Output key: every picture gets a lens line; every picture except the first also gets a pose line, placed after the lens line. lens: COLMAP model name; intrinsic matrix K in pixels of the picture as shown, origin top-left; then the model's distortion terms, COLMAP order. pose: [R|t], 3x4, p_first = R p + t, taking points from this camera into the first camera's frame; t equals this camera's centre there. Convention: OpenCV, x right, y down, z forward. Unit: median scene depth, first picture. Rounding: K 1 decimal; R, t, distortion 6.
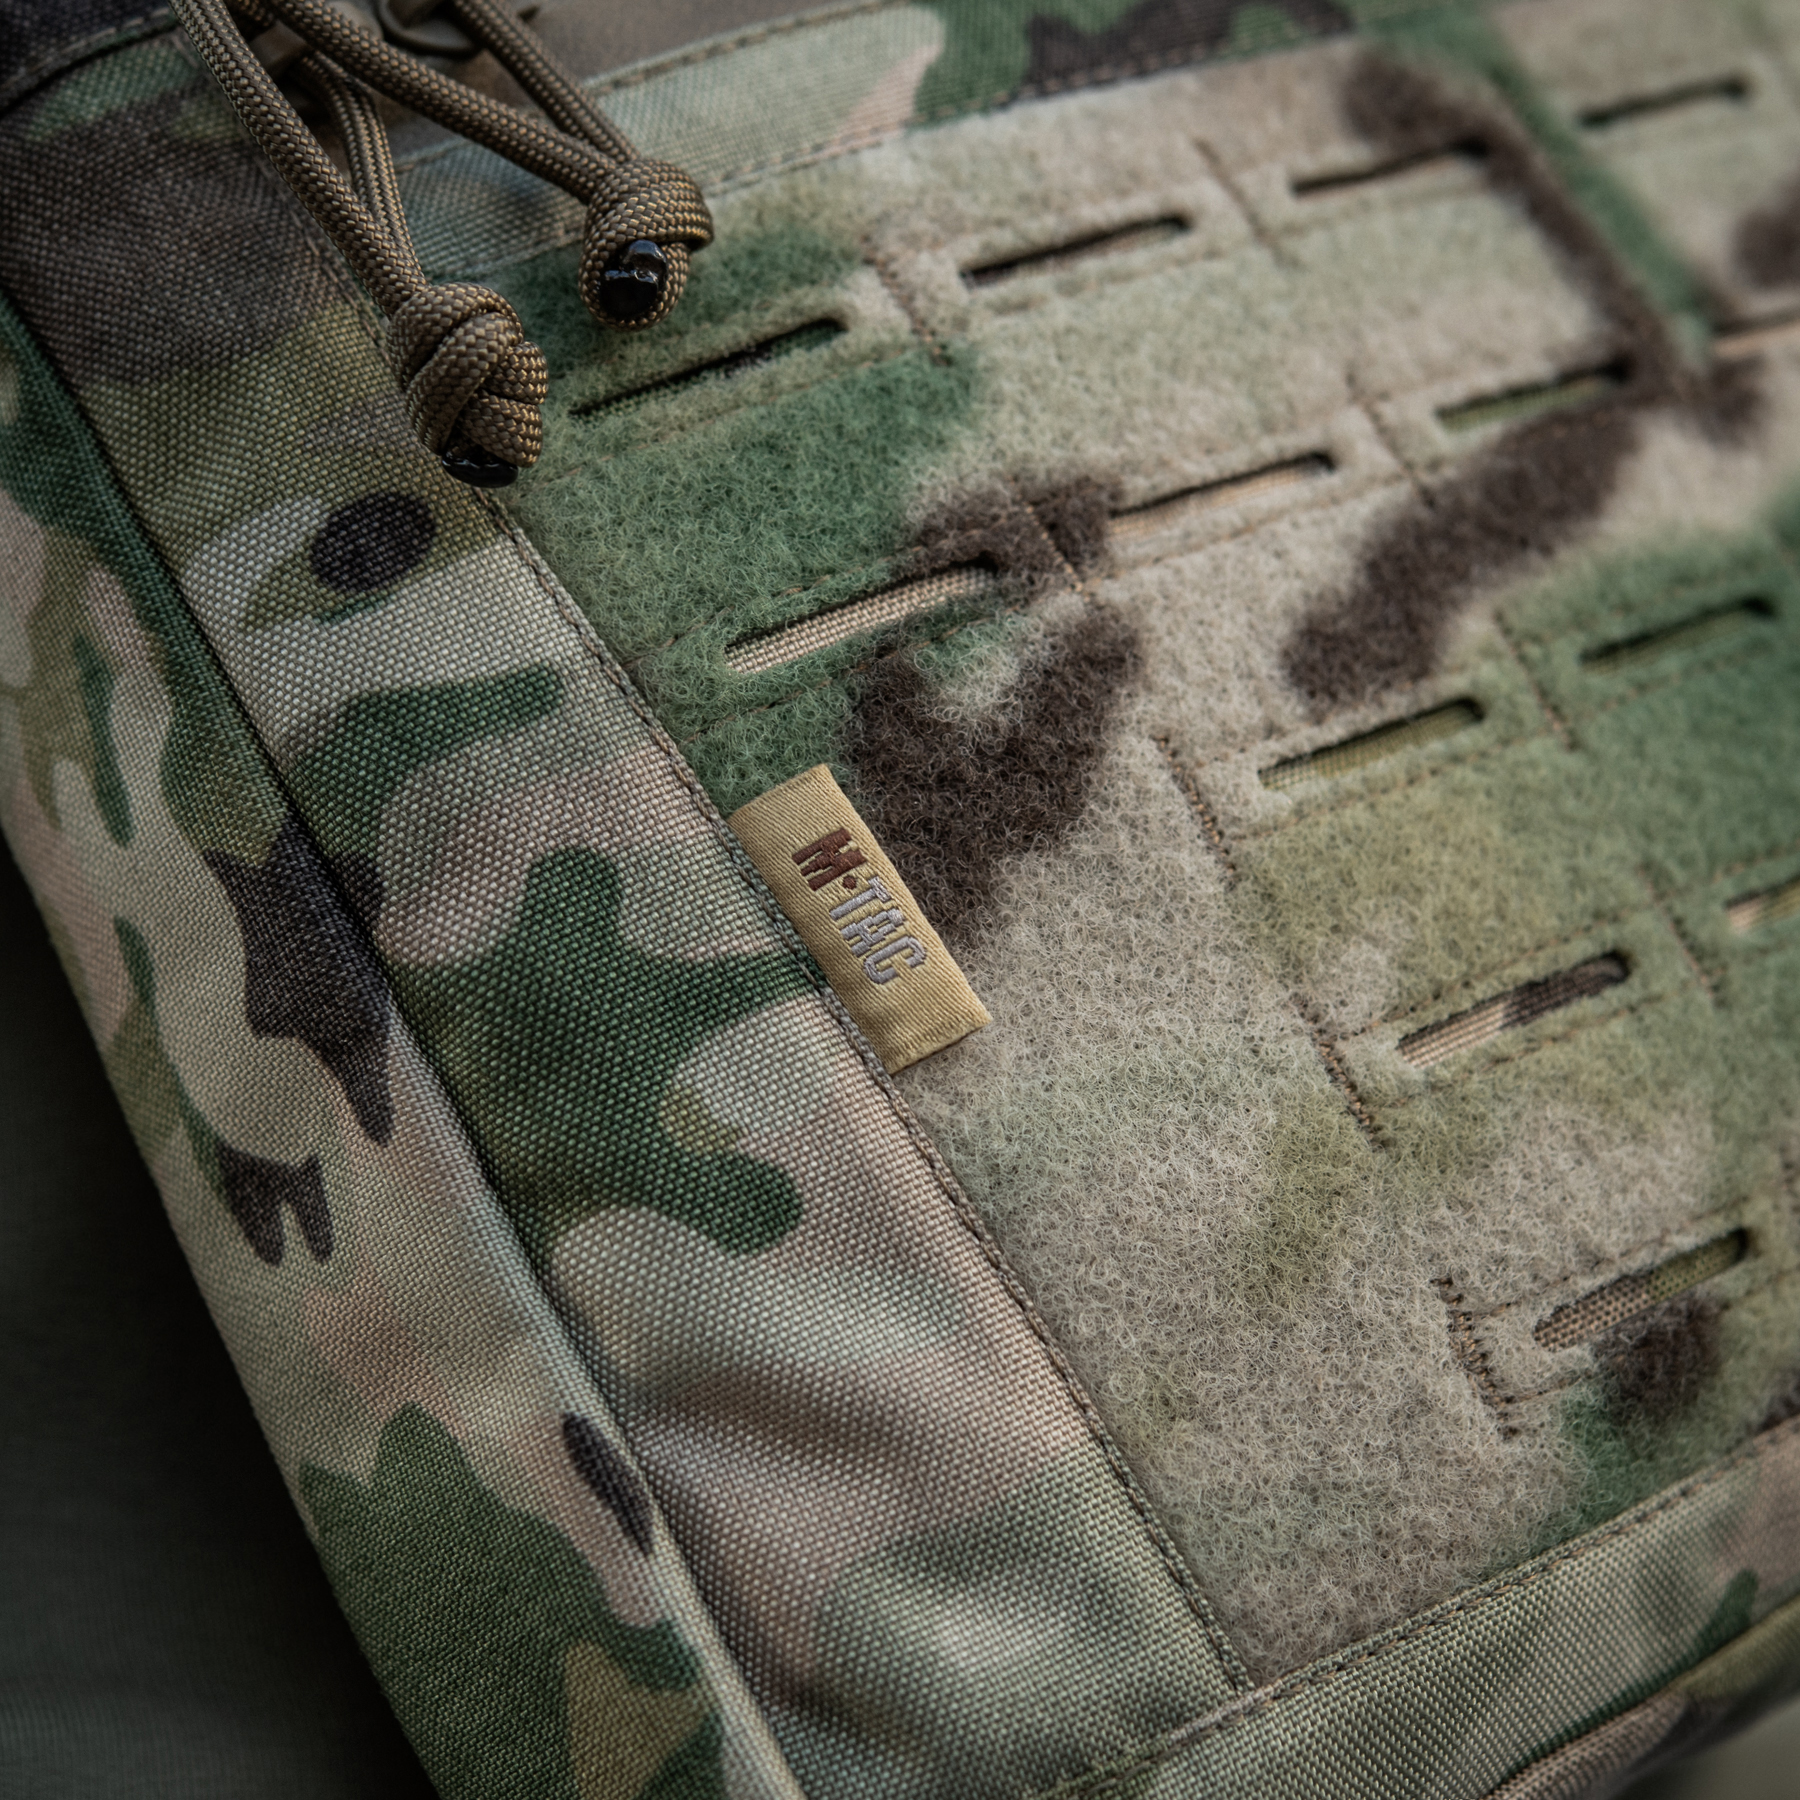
lens RADIAL K [[4810.7, 0, 850.8], [0, 4810.7, 900.3], [0, 0, 1]] dist [-0.054523, 0.518416]
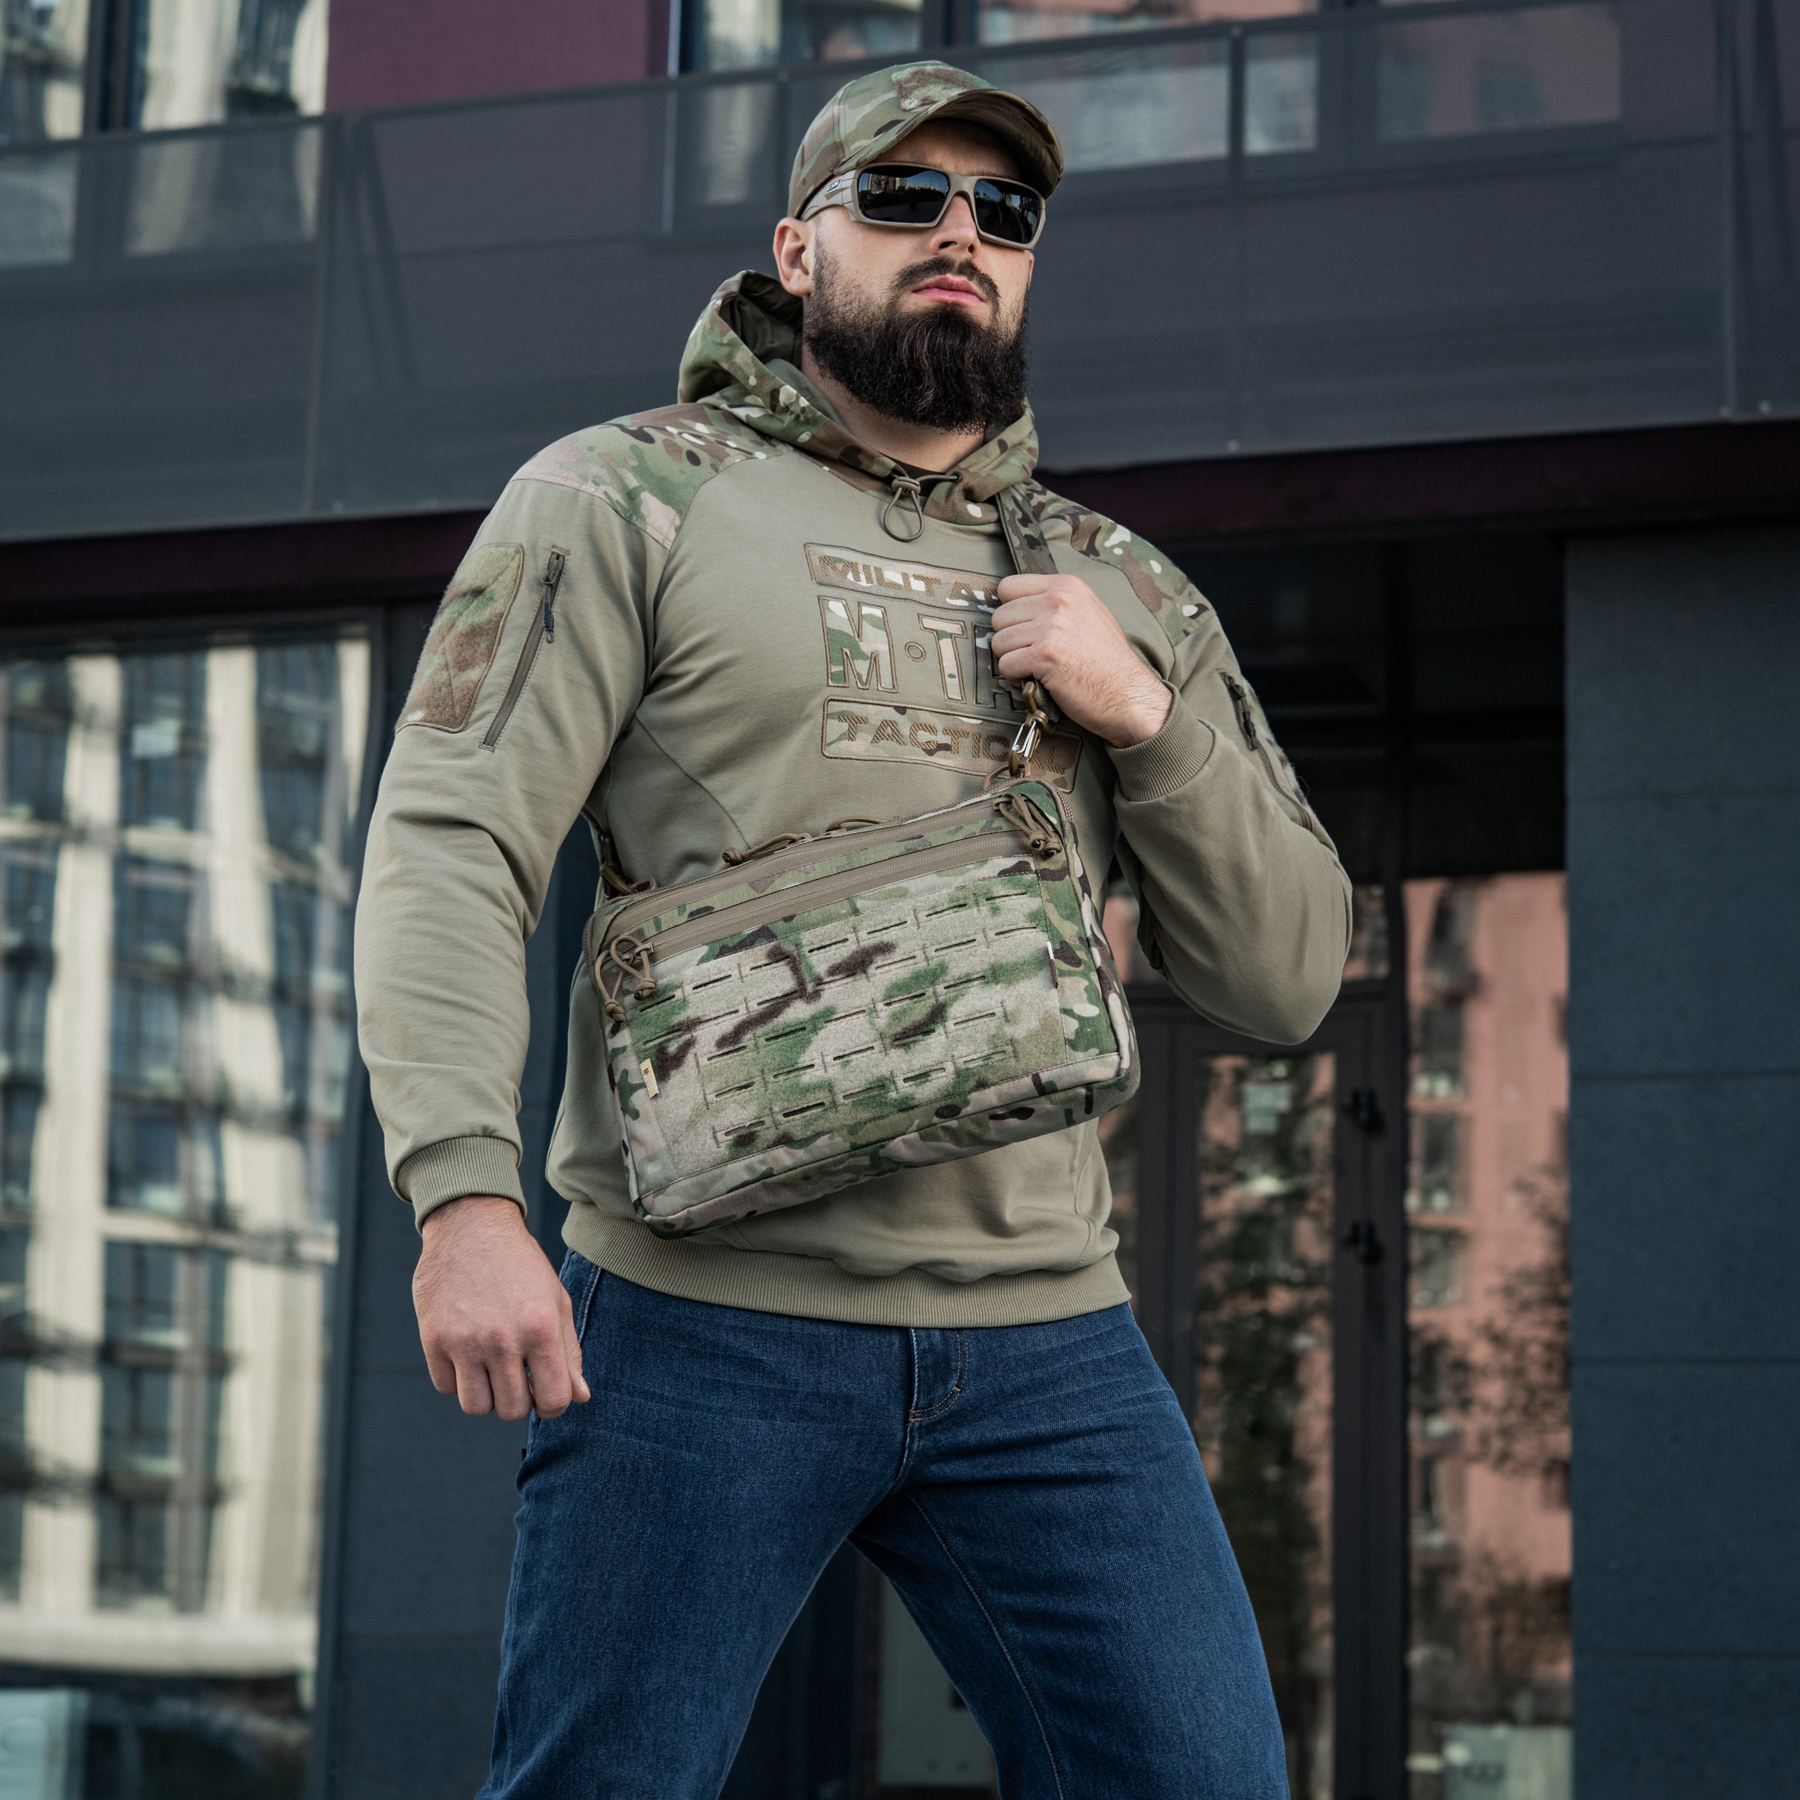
lens RADIAL K [[3698.9, 0, 971.3], [0, 3698.9, 900.2], [0, 0, 1]] dist [-0.052120, 0.032531]
pose [[0.706074, -0.002369, -0.708134, 4.437849], [0.046726, 0.997971, 0.043252, -0.500820], [0.706594, -0.063627, 0.704752, -2.750187]]
